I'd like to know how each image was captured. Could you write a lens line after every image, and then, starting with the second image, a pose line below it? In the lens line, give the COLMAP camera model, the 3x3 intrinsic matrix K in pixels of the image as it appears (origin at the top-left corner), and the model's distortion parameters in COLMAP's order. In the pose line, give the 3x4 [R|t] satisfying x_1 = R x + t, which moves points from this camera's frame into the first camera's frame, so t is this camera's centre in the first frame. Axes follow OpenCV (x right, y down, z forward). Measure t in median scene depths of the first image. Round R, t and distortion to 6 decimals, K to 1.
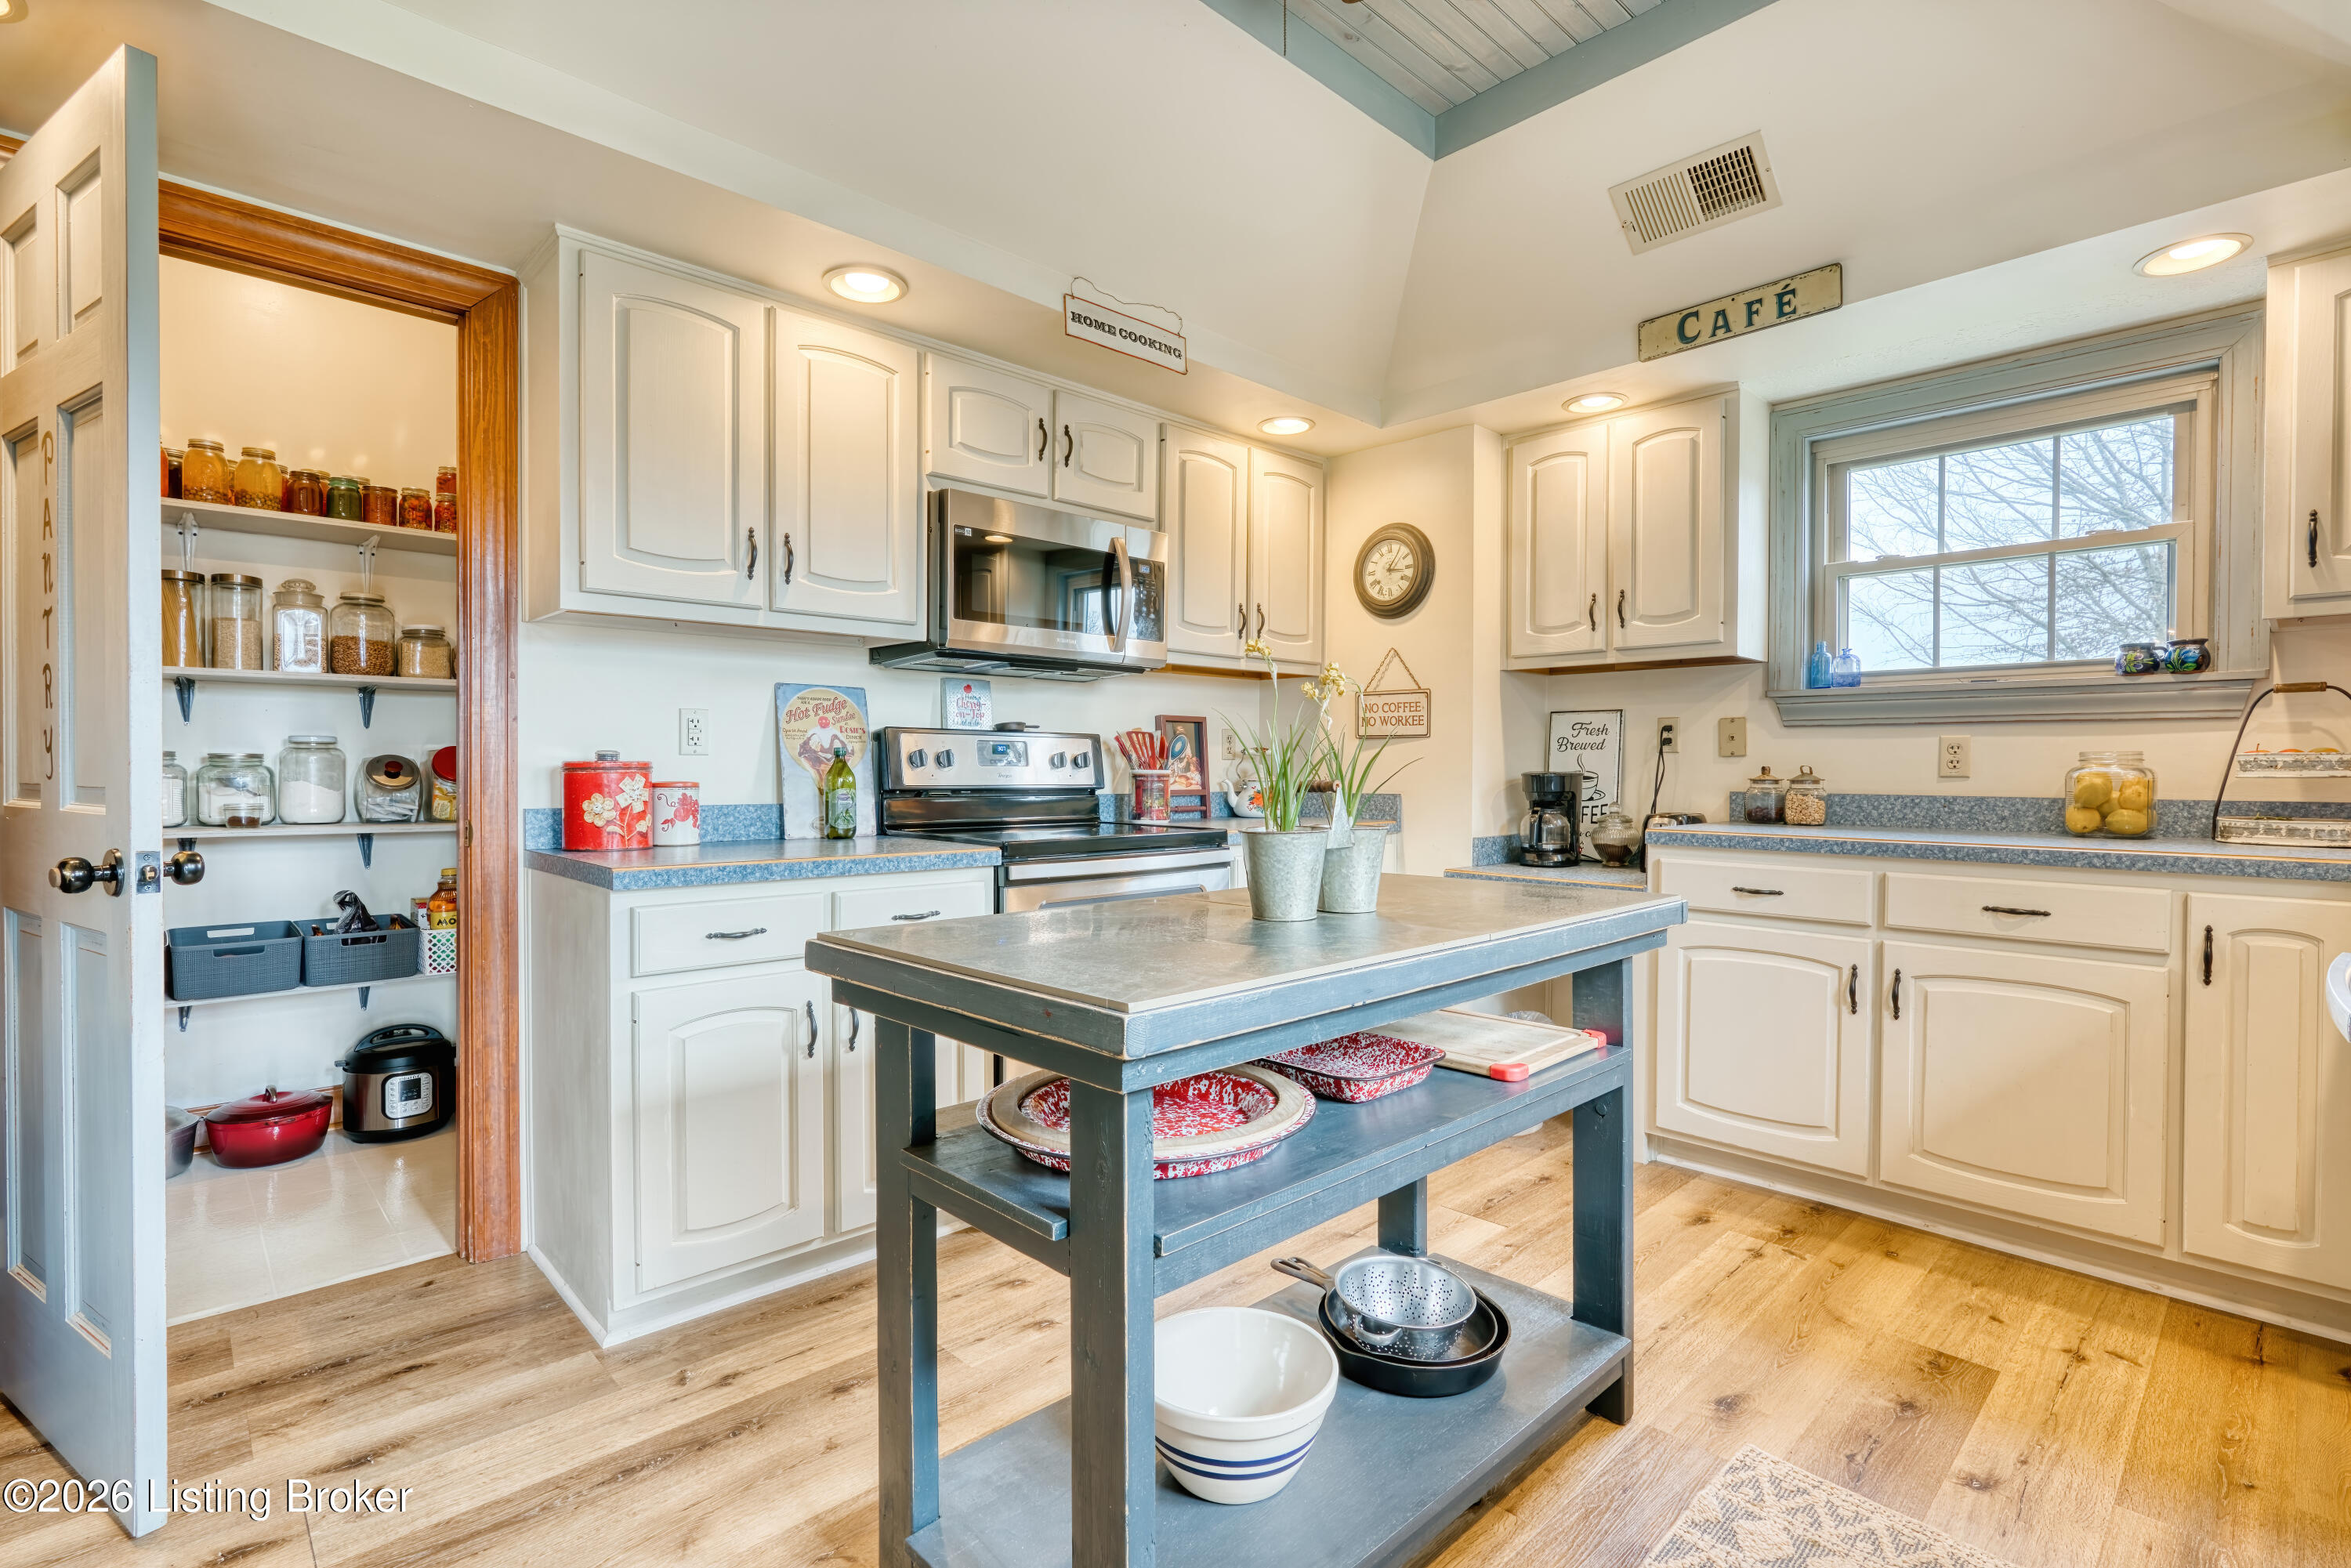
lens RADIAL K [[1078.6, 0, 1166.4], [0, 1078.6, 779.9], [0, 0, 1]] dist [-0.011332, 0.003566]
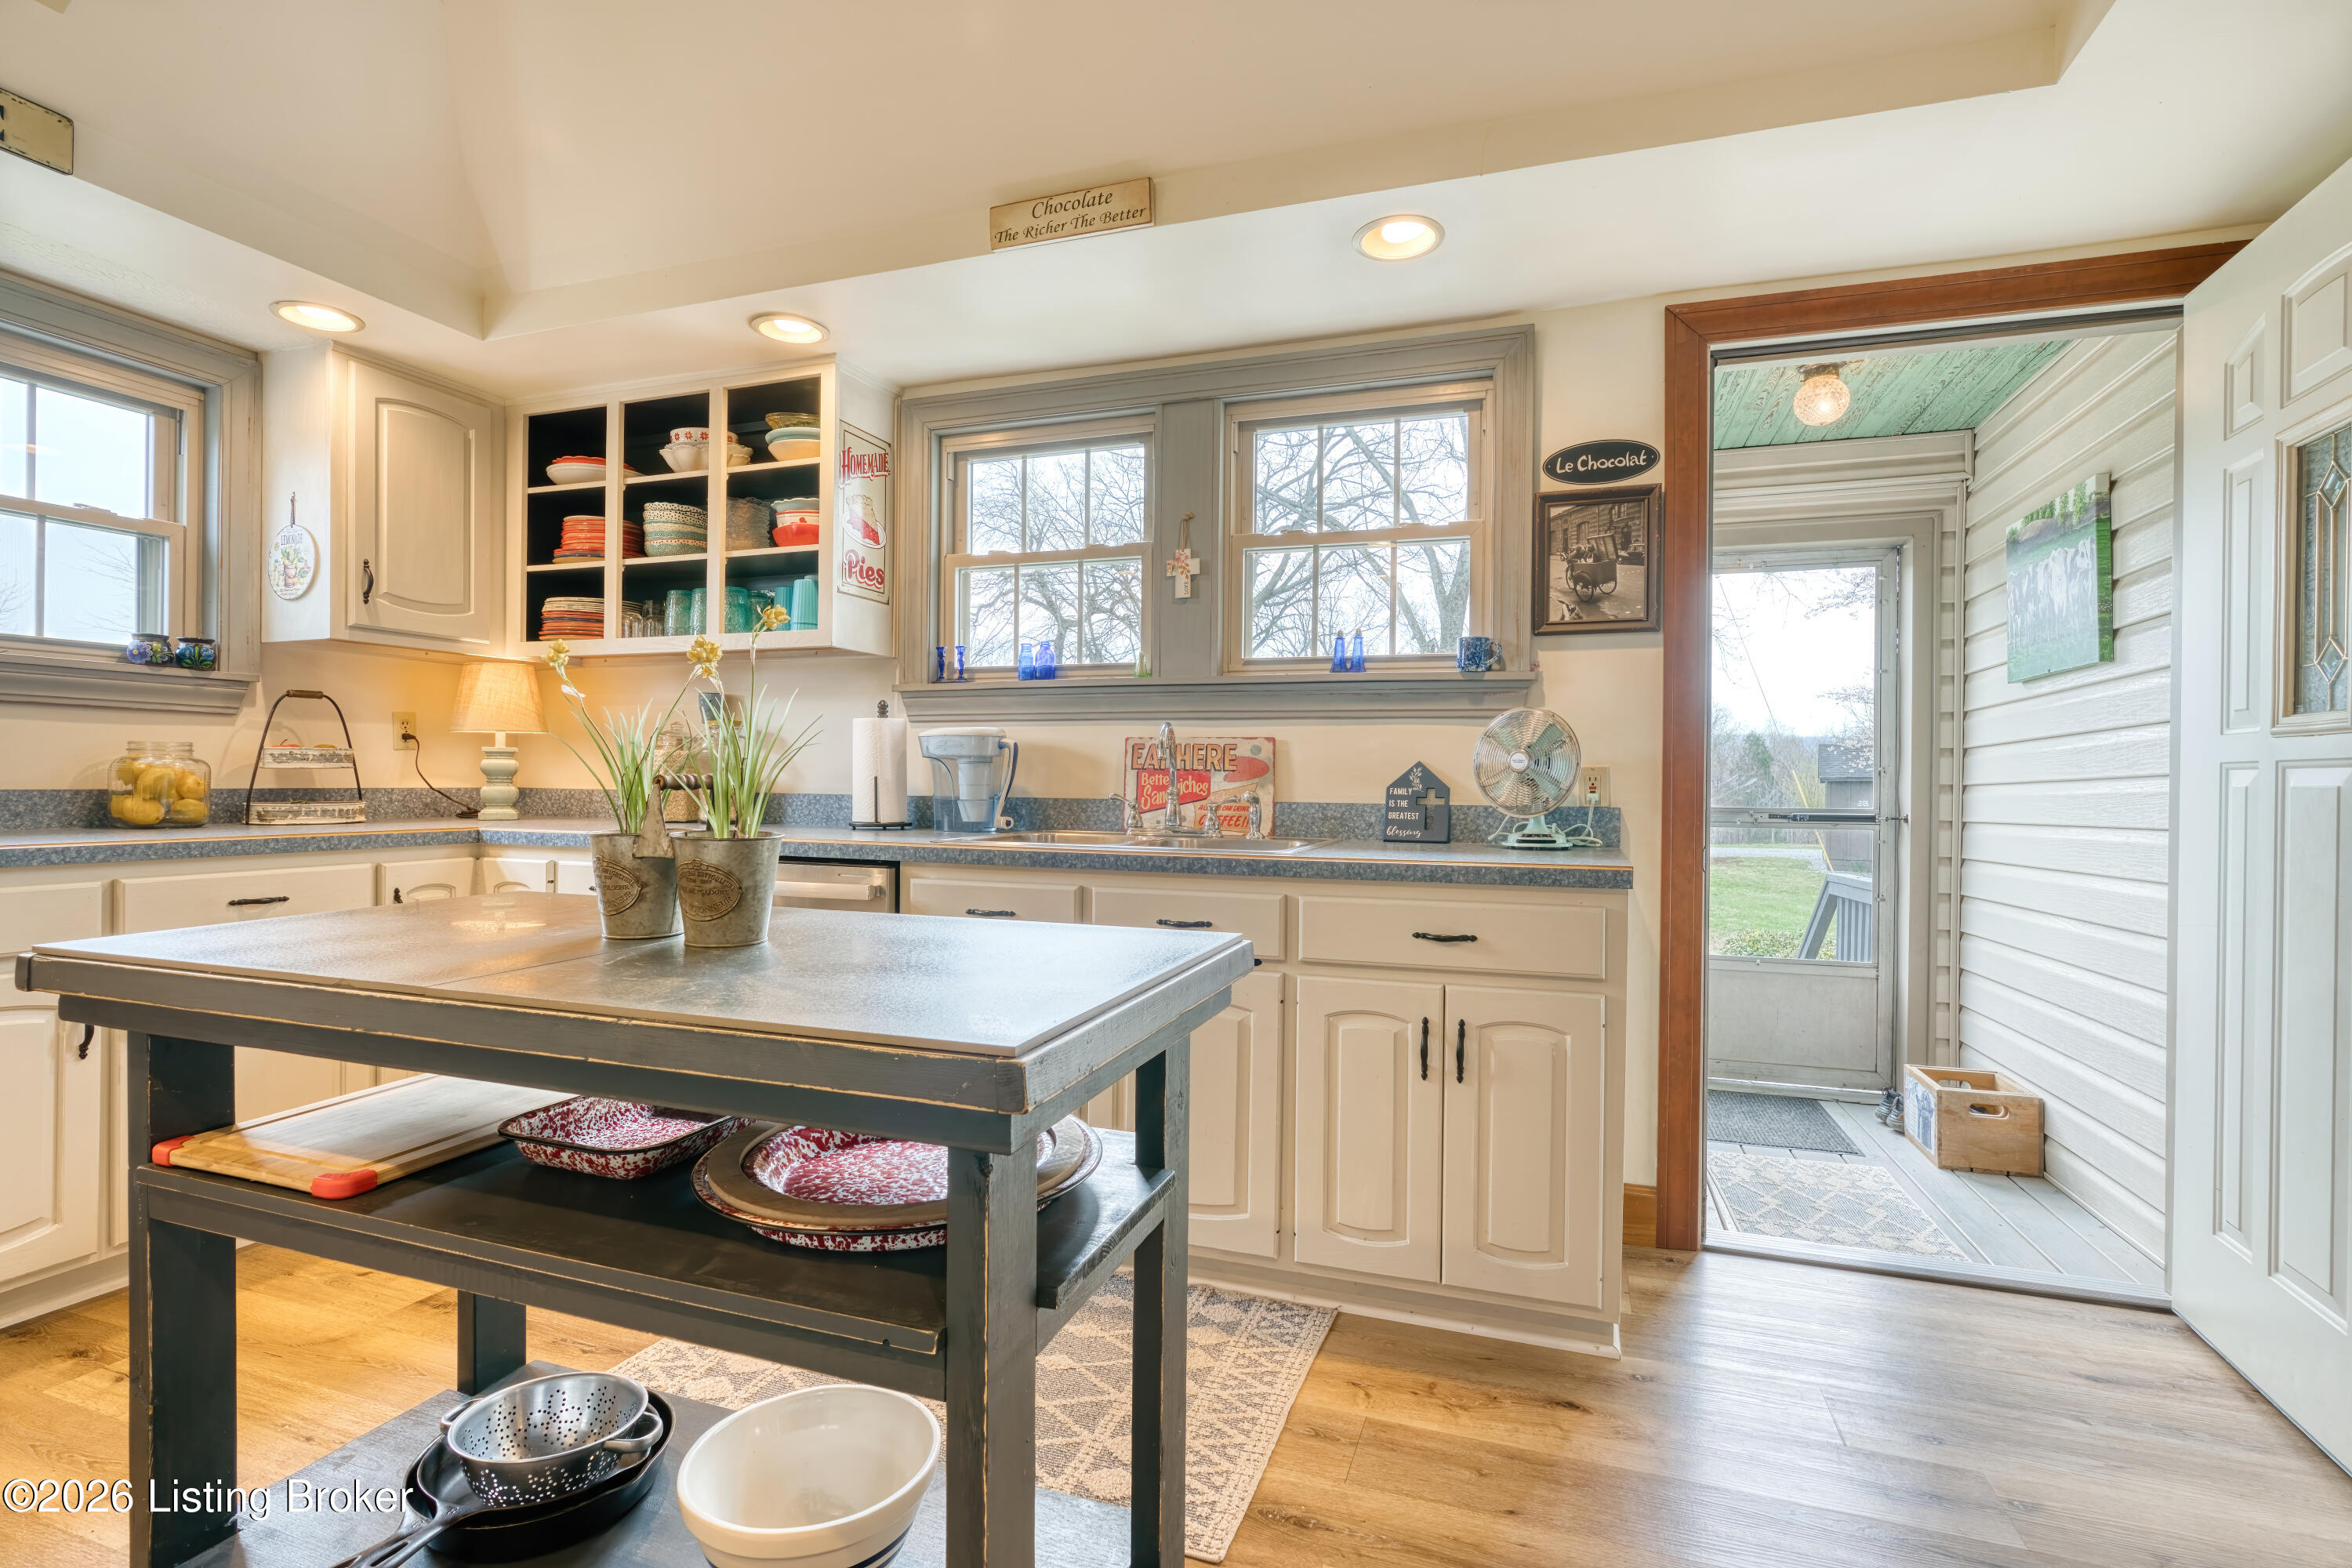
lens RADIAL K [[1111.3, 0, 1161.4], [0, 1111.3, 779.4], [0, 0, 1]] dist [-0.014440, 0.005324]
pose [[-0.440906, -0.007624, 0.897521, -0.426900], [-0.002220, 0.999970, 0.007404, -0.000987], [-0.897550, 0.001272, -0.440910, 0.582502]]
